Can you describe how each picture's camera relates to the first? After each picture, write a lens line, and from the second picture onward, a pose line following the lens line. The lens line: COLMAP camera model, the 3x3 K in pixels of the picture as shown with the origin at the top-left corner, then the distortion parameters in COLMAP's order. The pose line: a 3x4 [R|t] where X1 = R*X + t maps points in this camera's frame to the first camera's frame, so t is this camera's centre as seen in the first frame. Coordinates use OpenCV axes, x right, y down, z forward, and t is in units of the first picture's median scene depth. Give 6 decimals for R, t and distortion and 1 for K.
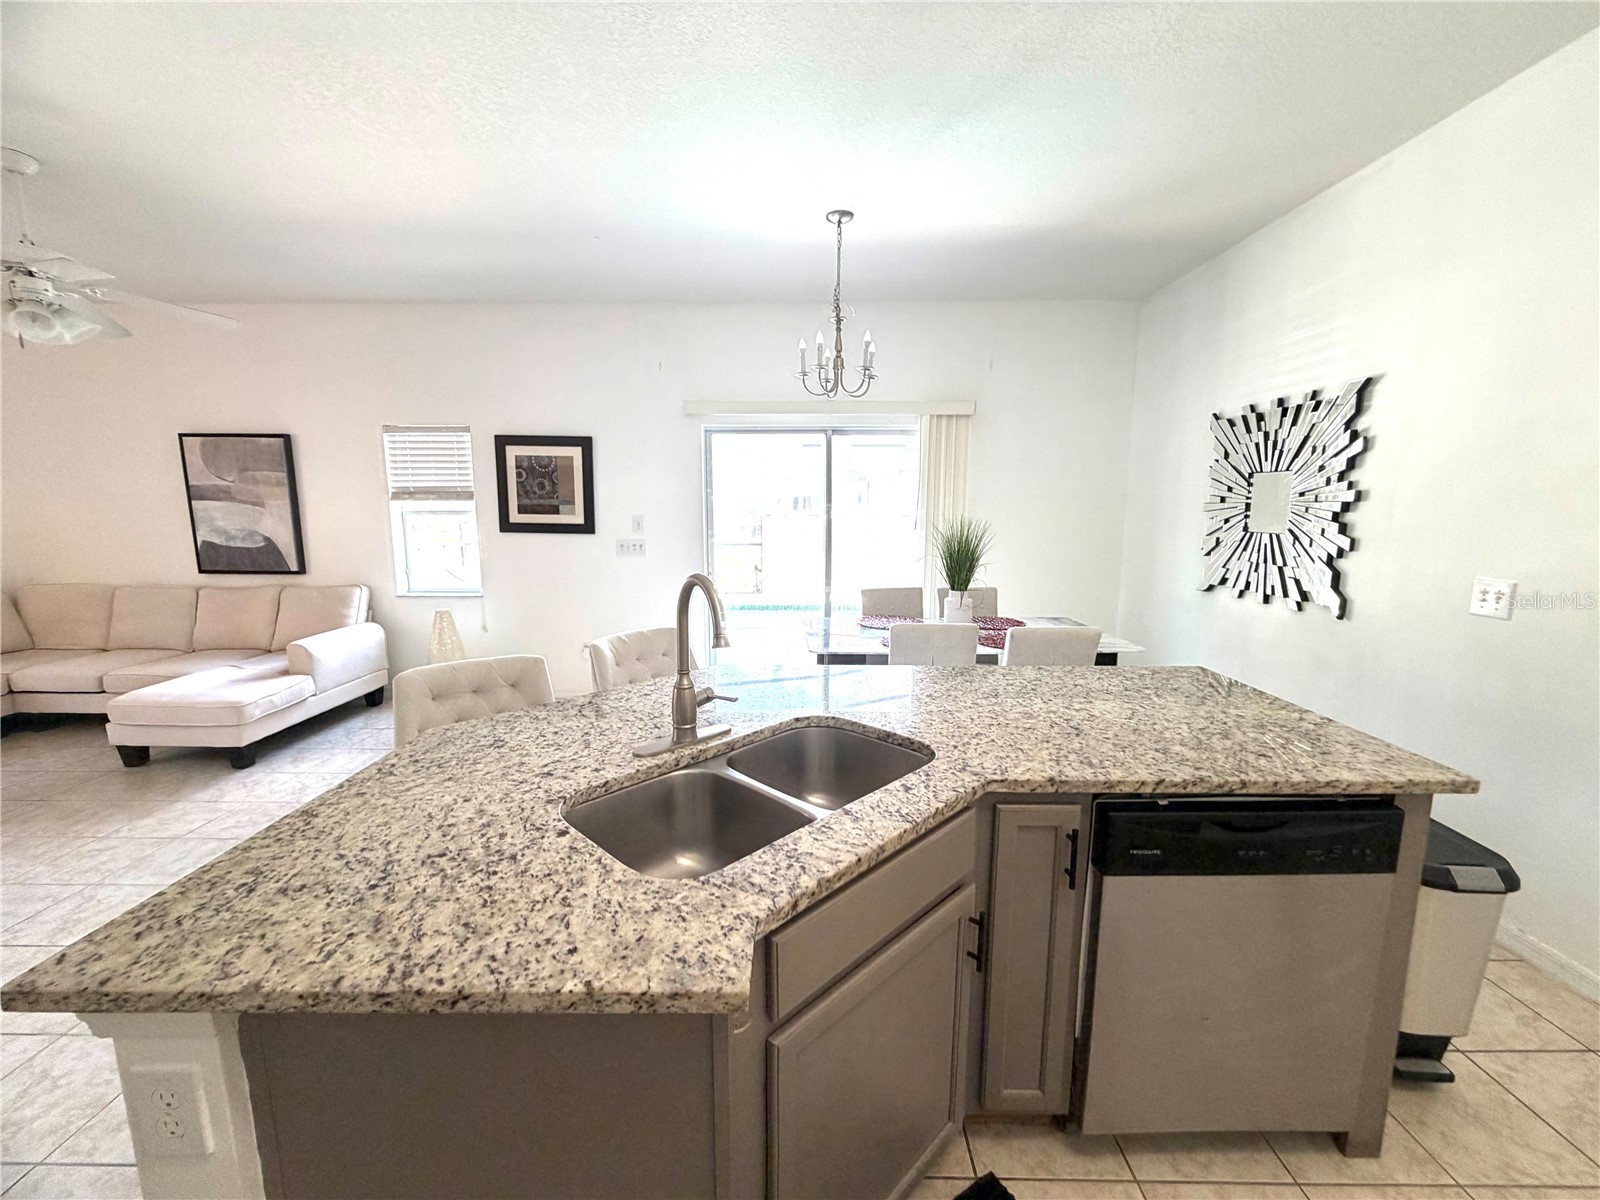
lens RADIAL K [[640.6, 0, 794.6], [0, 640.6, 600.6], [0, 0, 1]] dist [-0.000666, 0.000626]
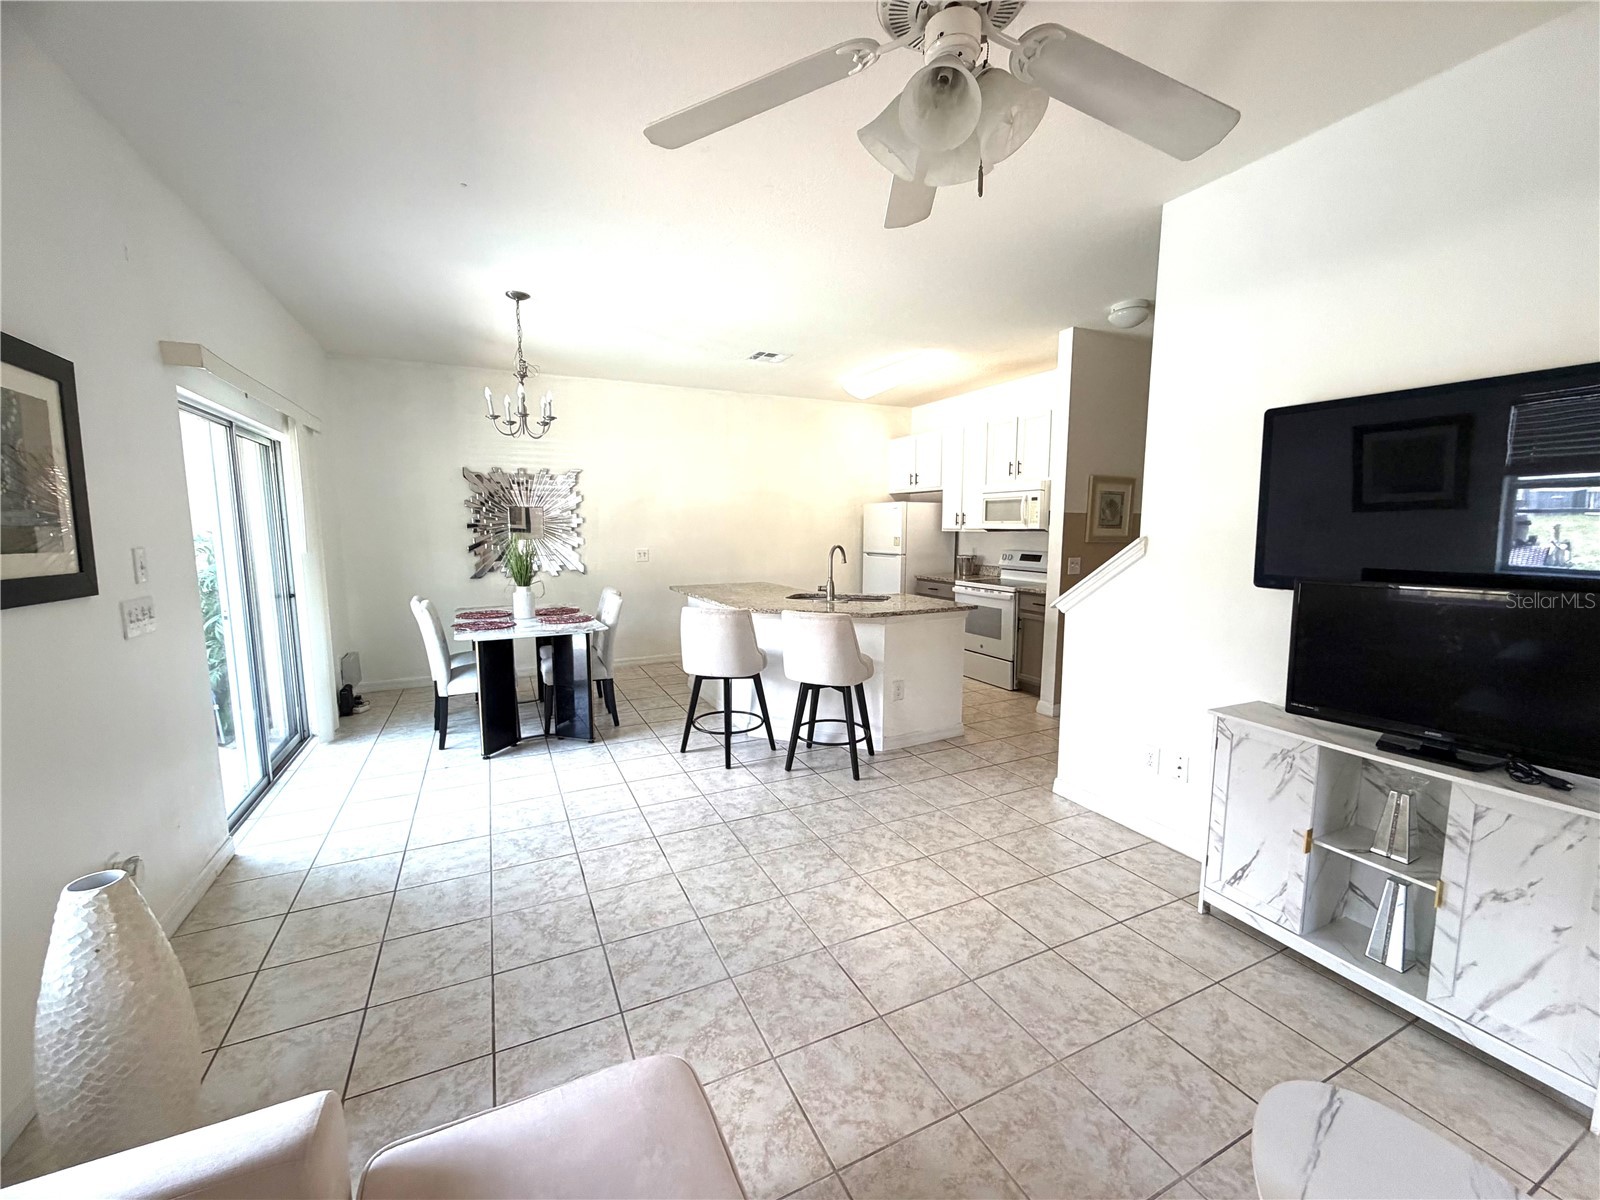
lens RADIAL K [[640.6, 0, 794.6], [0, 640.6, 600.6], [0, 0, 1]] dist [-0.000666, 0.000626]
pose [[-0.443046, -0.107041, 0.890086, -0.907990], [0.133454, 0.973909, 0.183549, -0.118591], [-0.886510, 0.200106, -0.417201, 0.784205]]
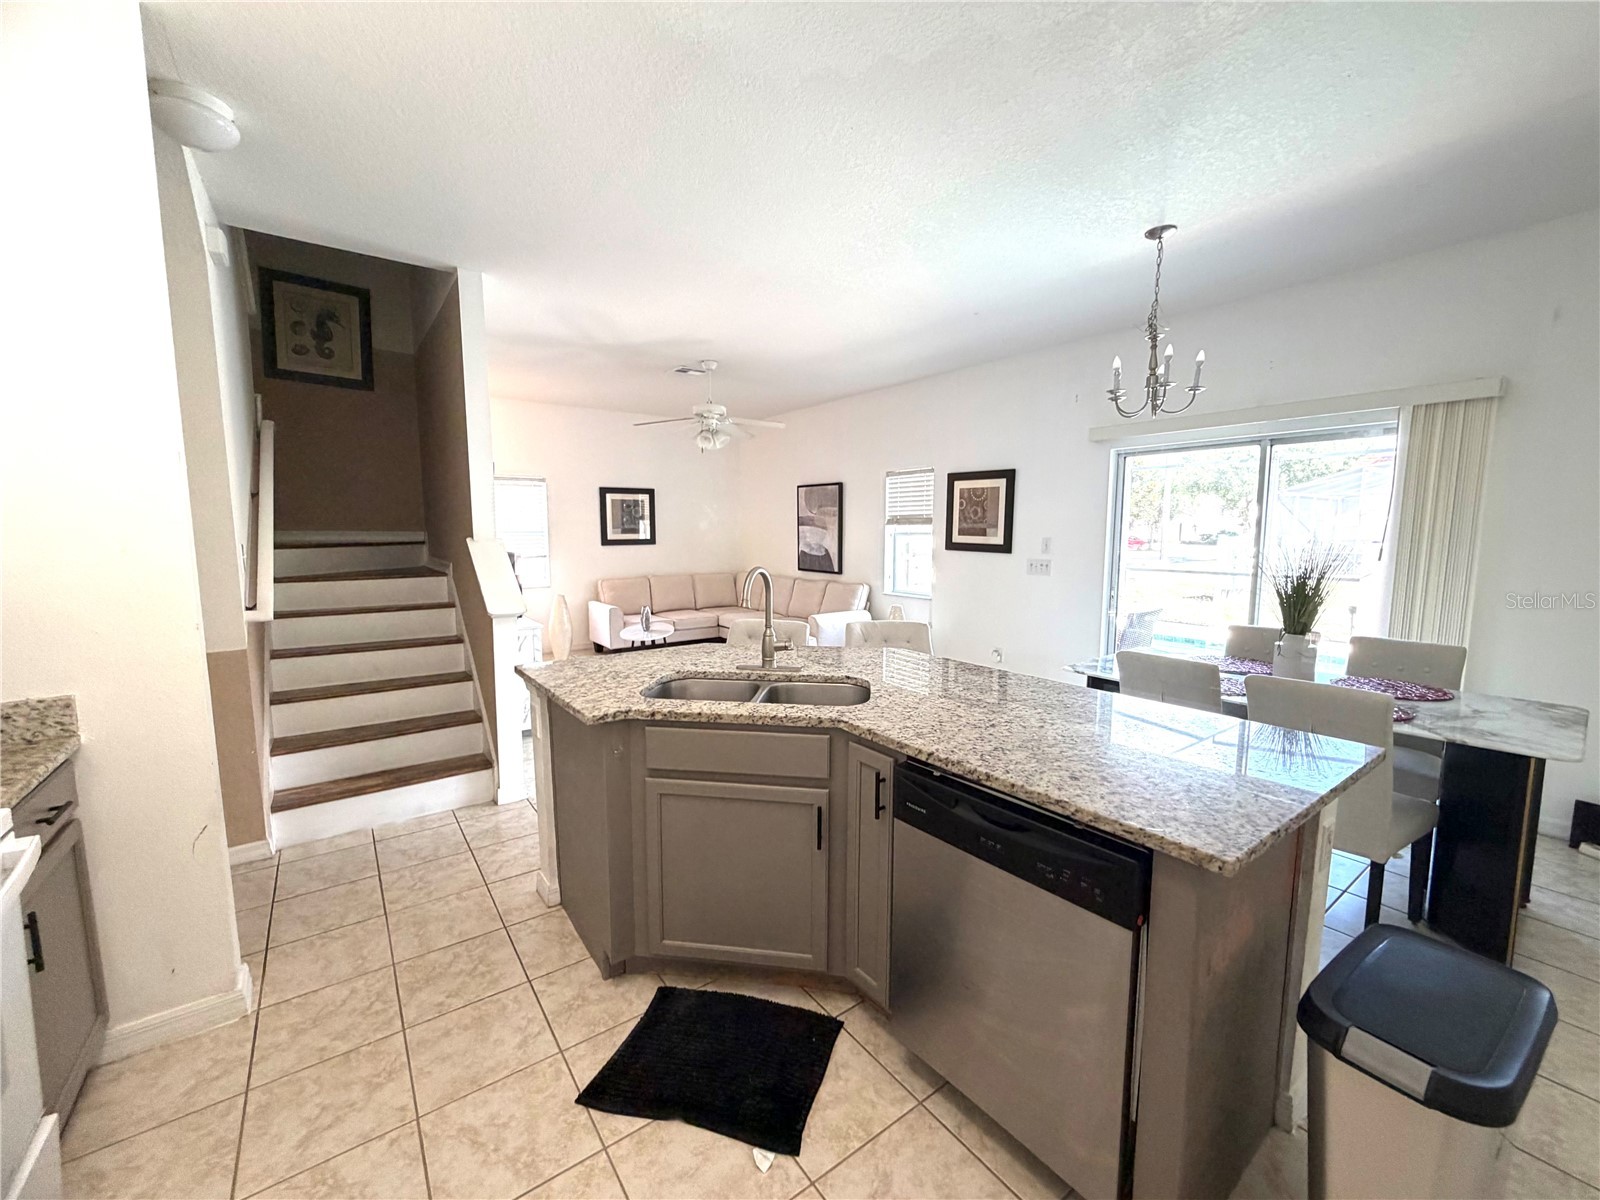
lens RADIAL K [[640.6, 0, 794.6], [0, 640.6, 600.6], [0, 0, 1]] dist [-0.000666, 0.000626]
pose [[0.599544, 0.088908, -0.795388, 0.379721], [-0.118007, 0.992769, 0.022021, -0.000378], [0.791594, 0.080659, 0.605700, 0.010727]]
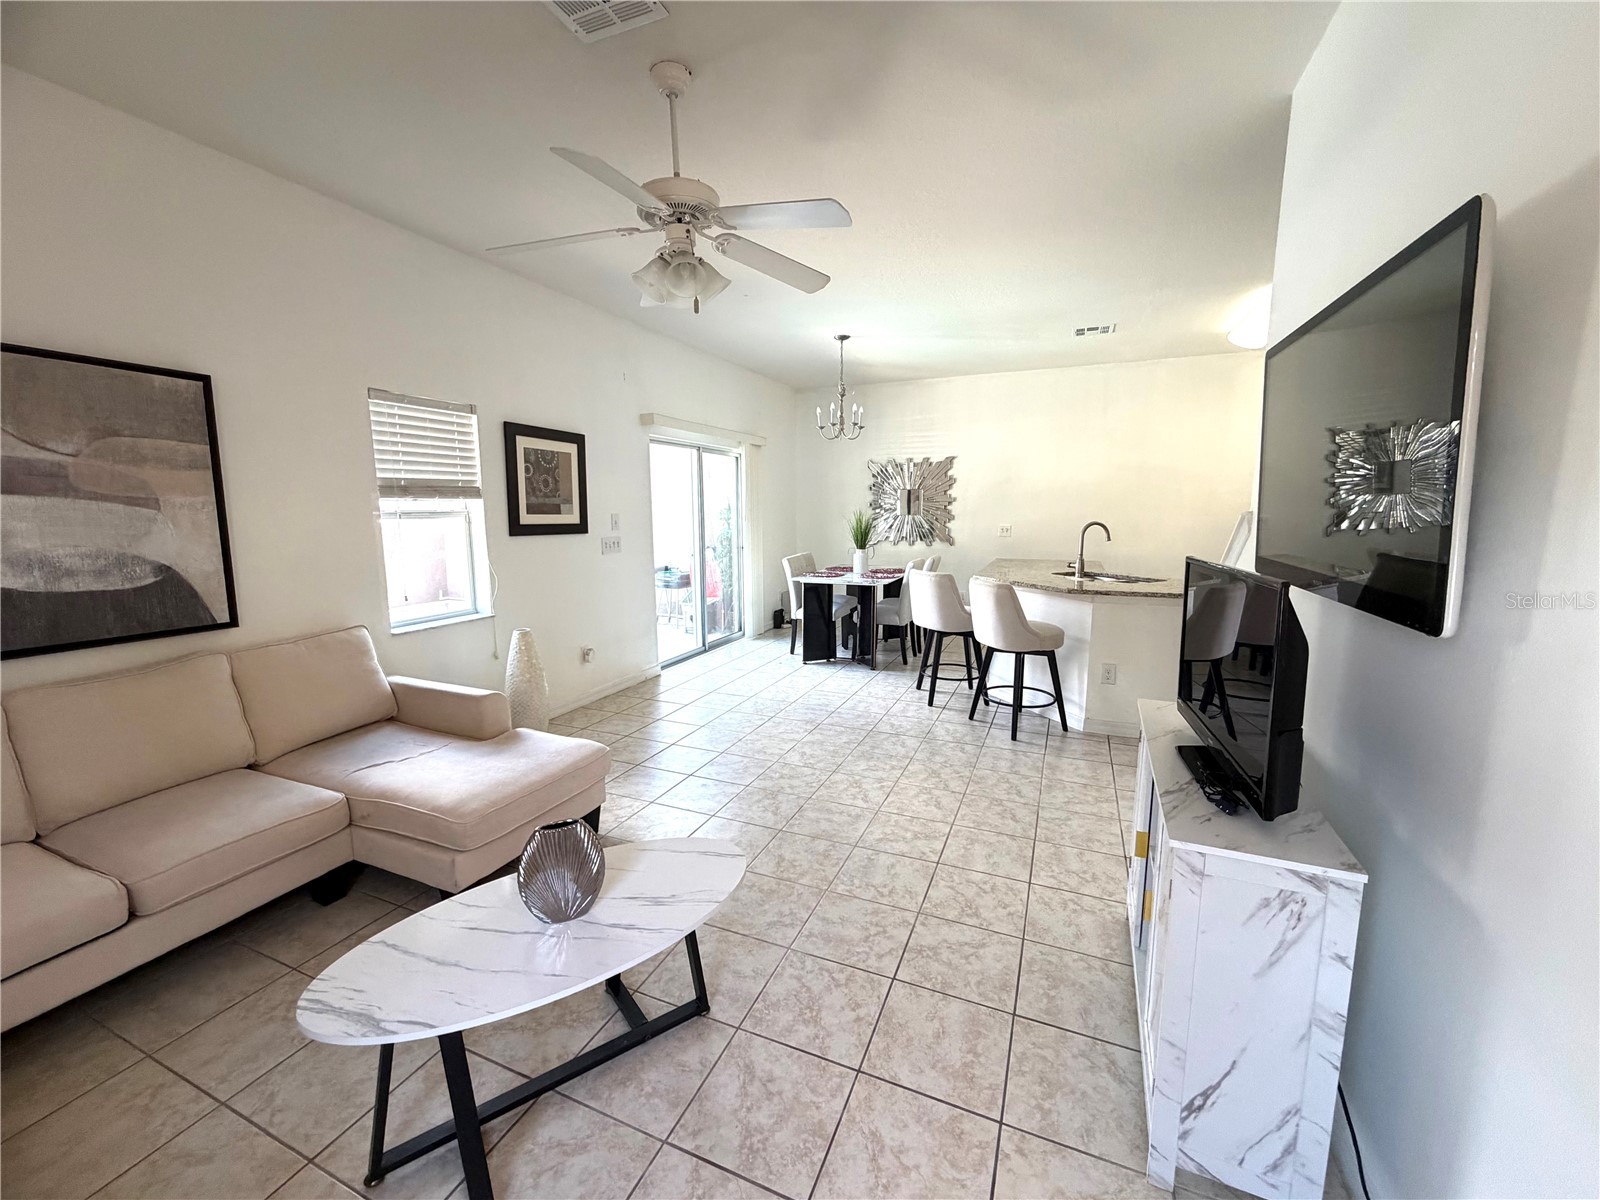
lens RADIAL K [[640.6, 0, 794.6], [0, 640.6, 600.6], [0, 0, 1]] dist [-0.000666, 0.000626]
pose [[0.385744, -0.137191, 0.912349, -1.122490], [0.142952, 0.985828, 0.087800, -0.044259], [-0.911464, 0.096554, 0.399889, 0.333366]]
